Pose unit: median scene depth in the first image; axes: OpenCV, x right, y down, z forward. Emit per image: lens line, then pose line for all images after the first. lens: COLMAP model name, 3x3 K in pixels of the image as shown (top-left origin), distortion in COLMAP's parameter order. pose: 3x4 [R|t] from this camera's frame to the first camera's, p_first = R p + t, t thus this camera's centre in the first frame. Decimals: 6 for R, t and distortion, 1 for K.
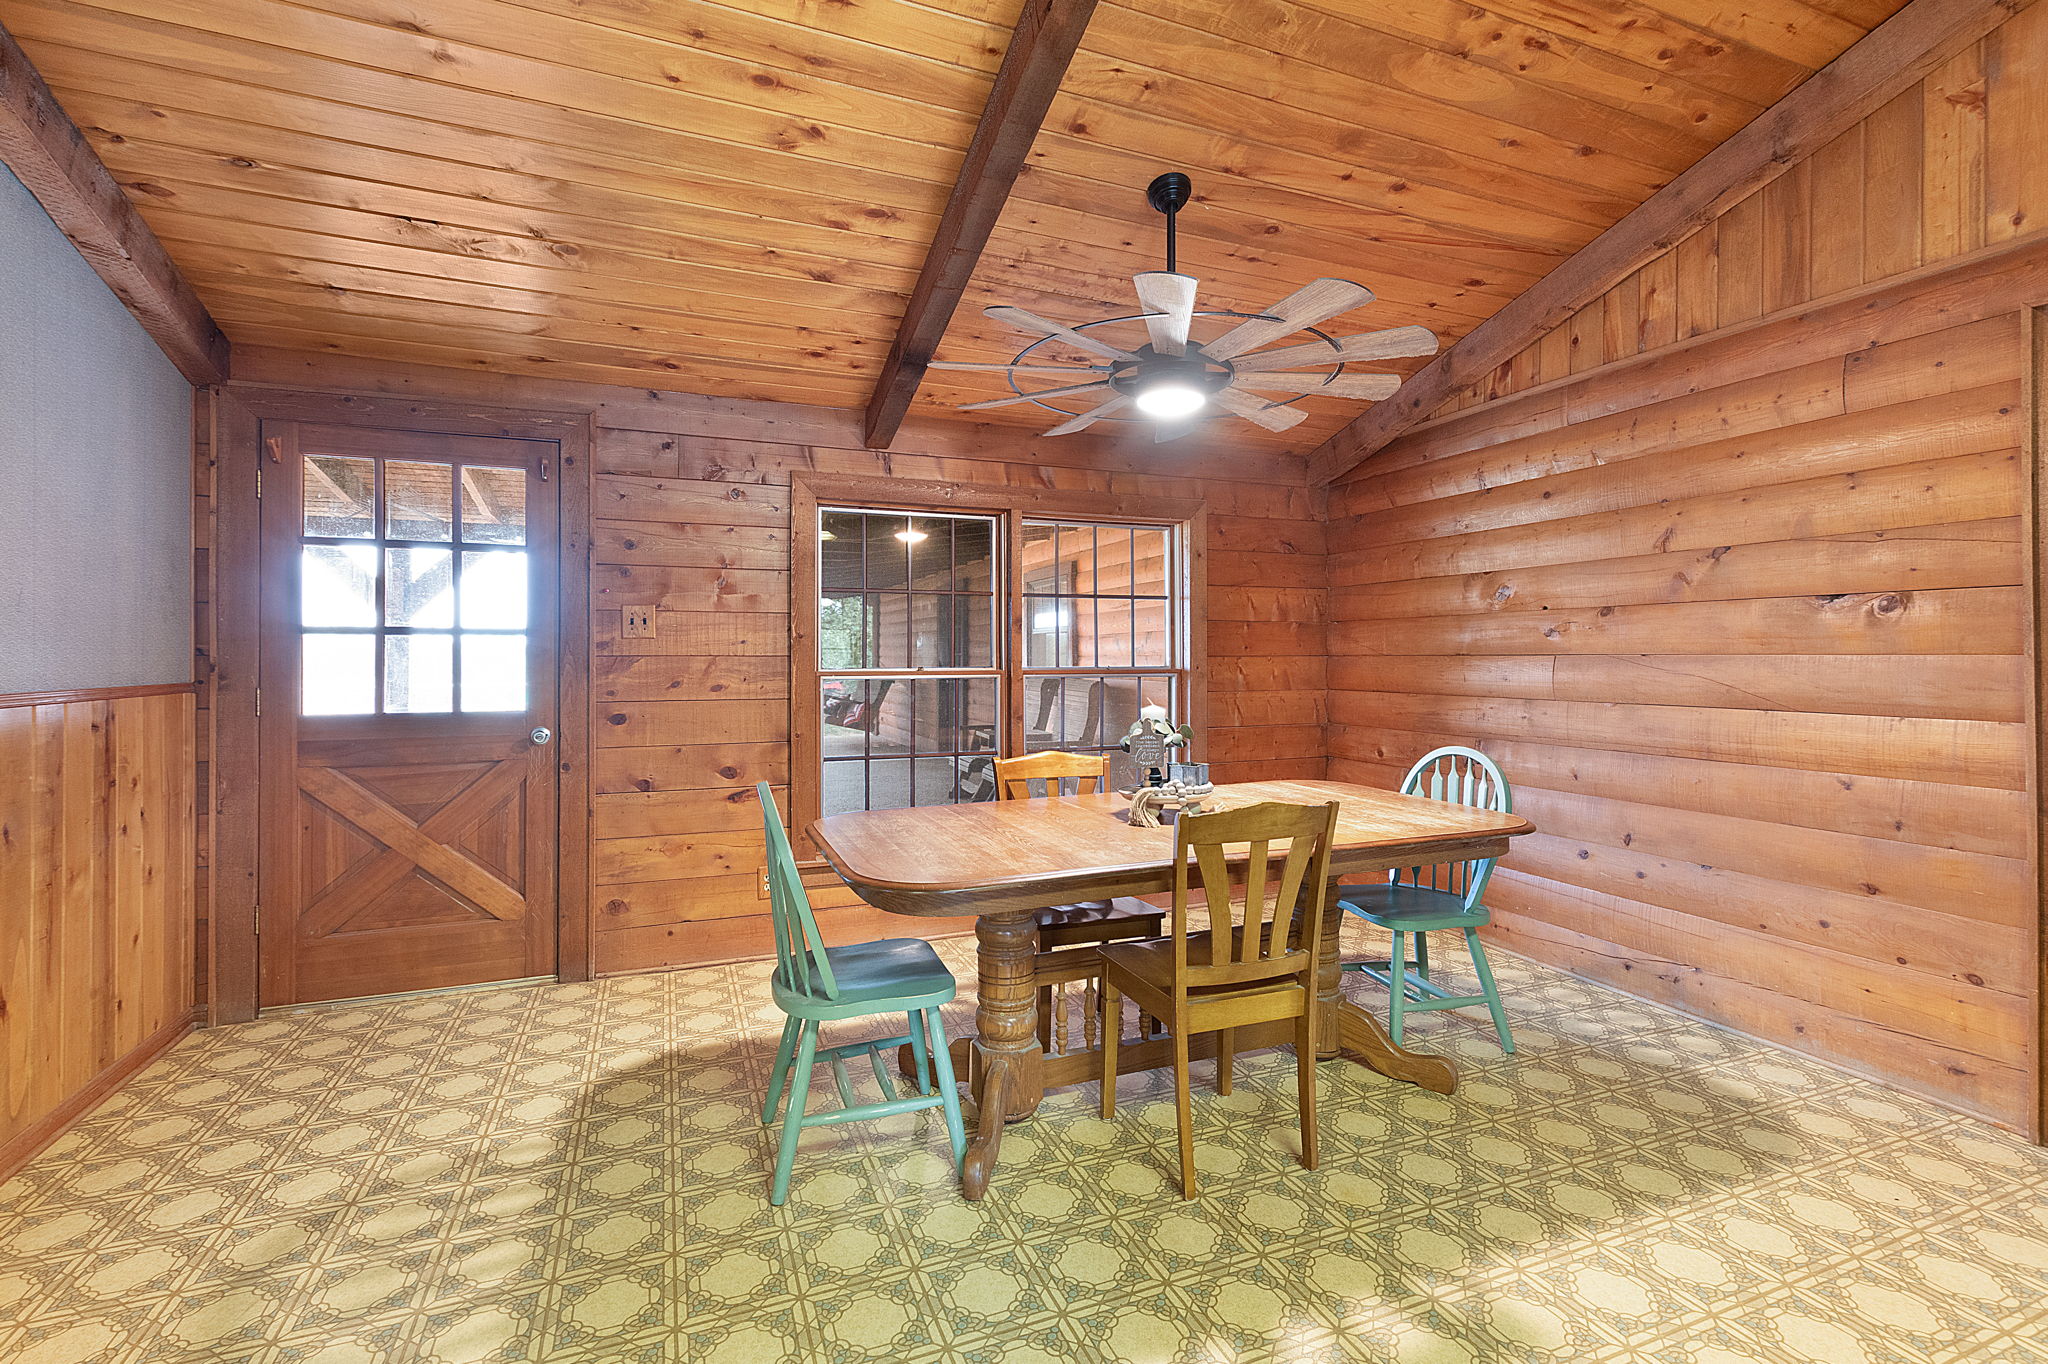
lens RADIAL K [[912.8, 0, 1010.3], [0, 912.8, 671.1], [0, 0, 1]] dist [0.007457, -0.003494]
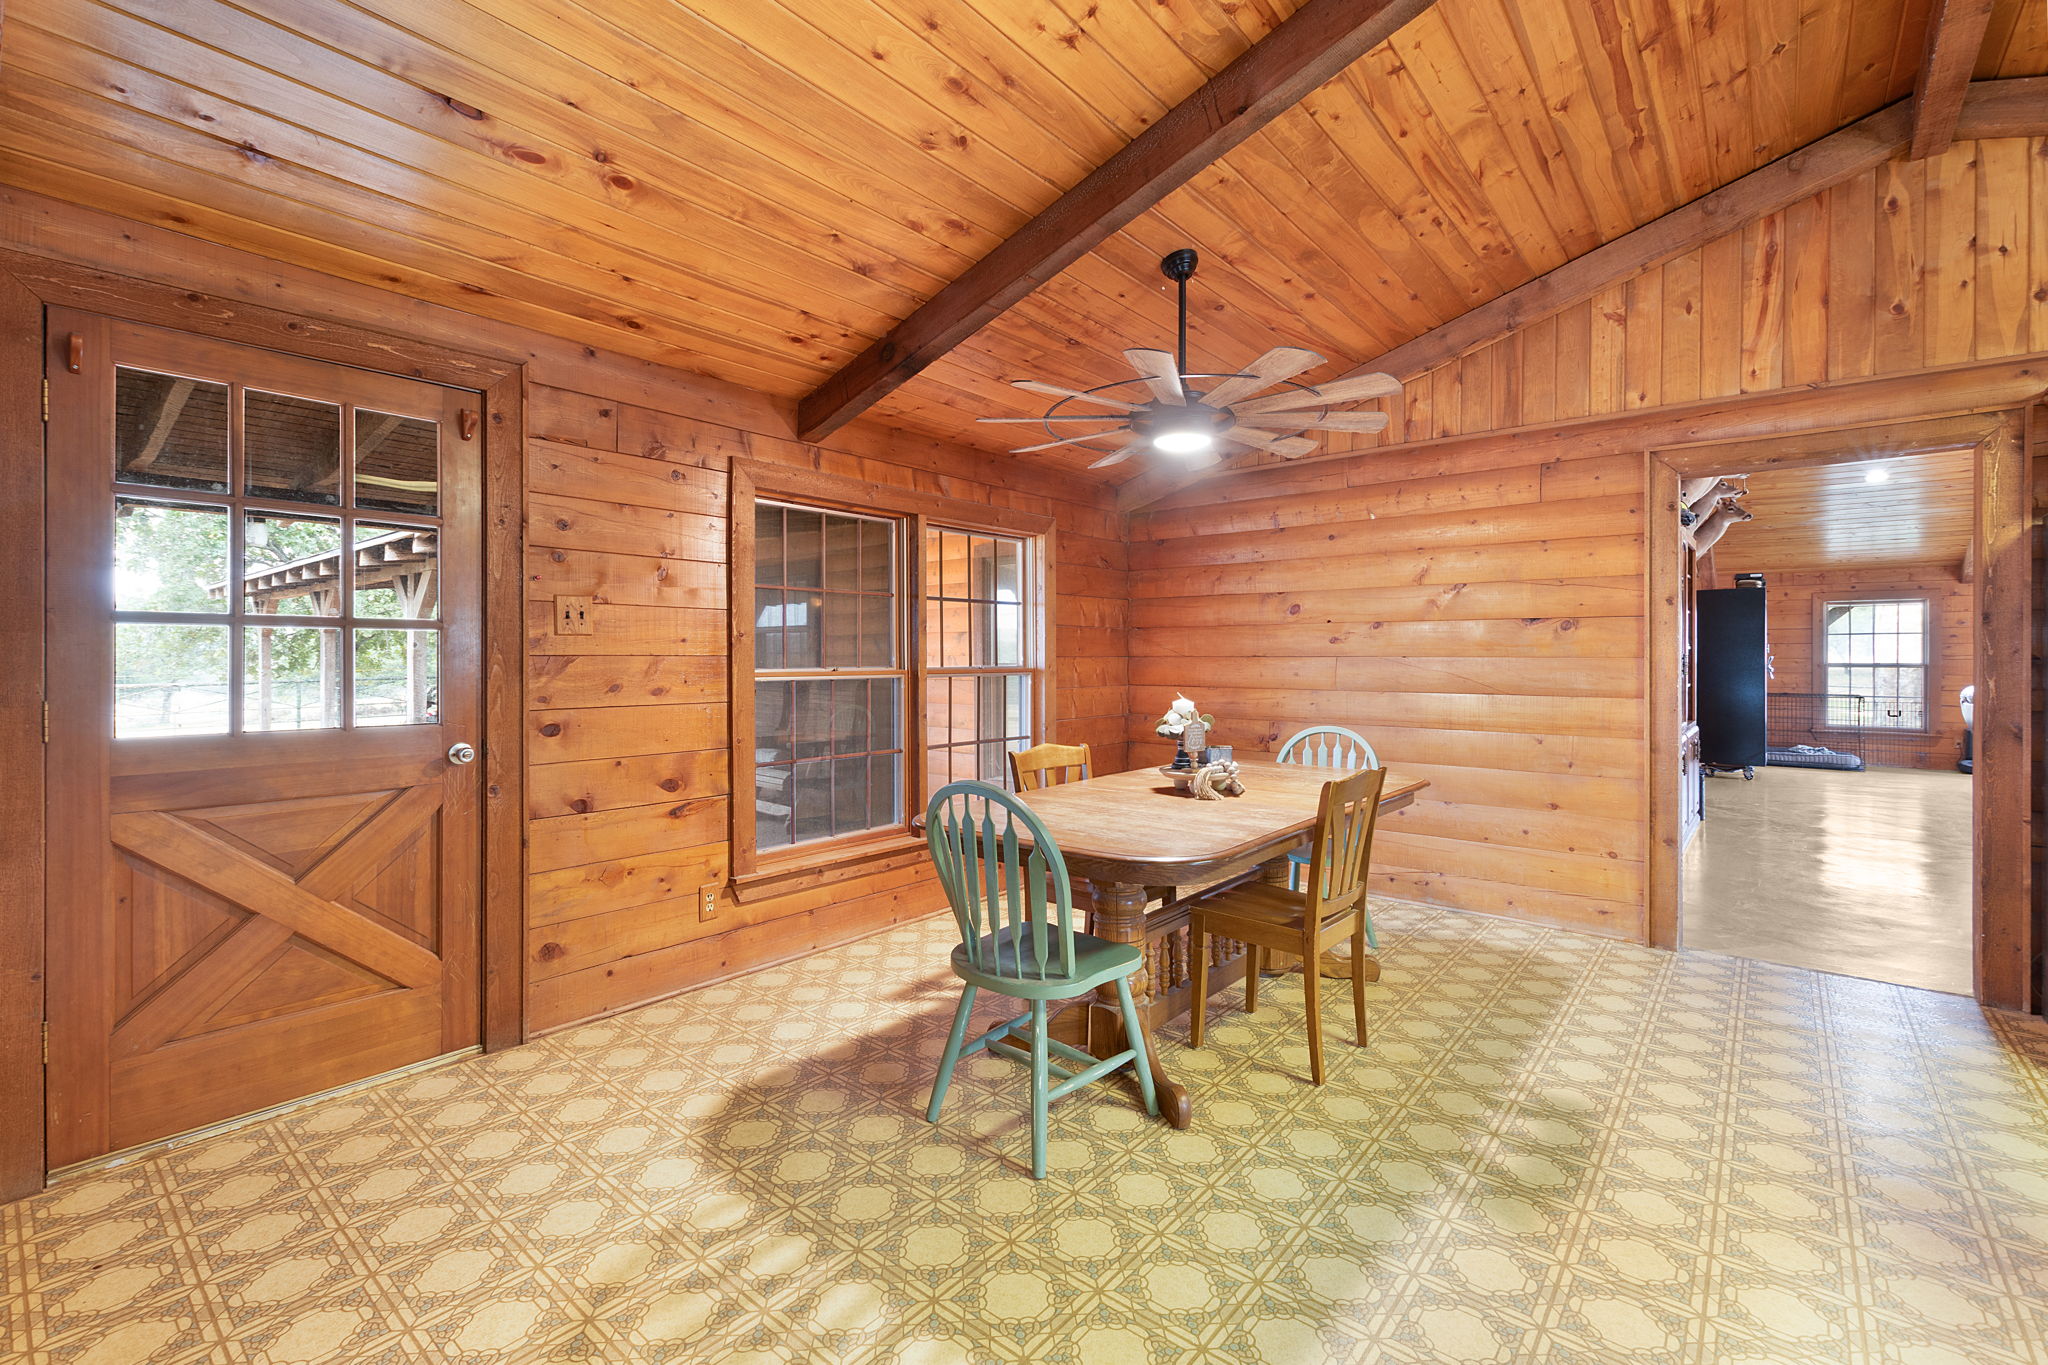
lens RADIAL K [[912.8, 0, 971.5], [0, 912.8, 677.9], [0, 0, 1]] dist [0.007457, -0.003494]
pose [[0.878838, -0.008964, 0.477036, -0.549573], [0.005033, 0.999942, 0.009517, -0.002023], [-0.477093, -0.005963, 0.878832, 0.078310]]
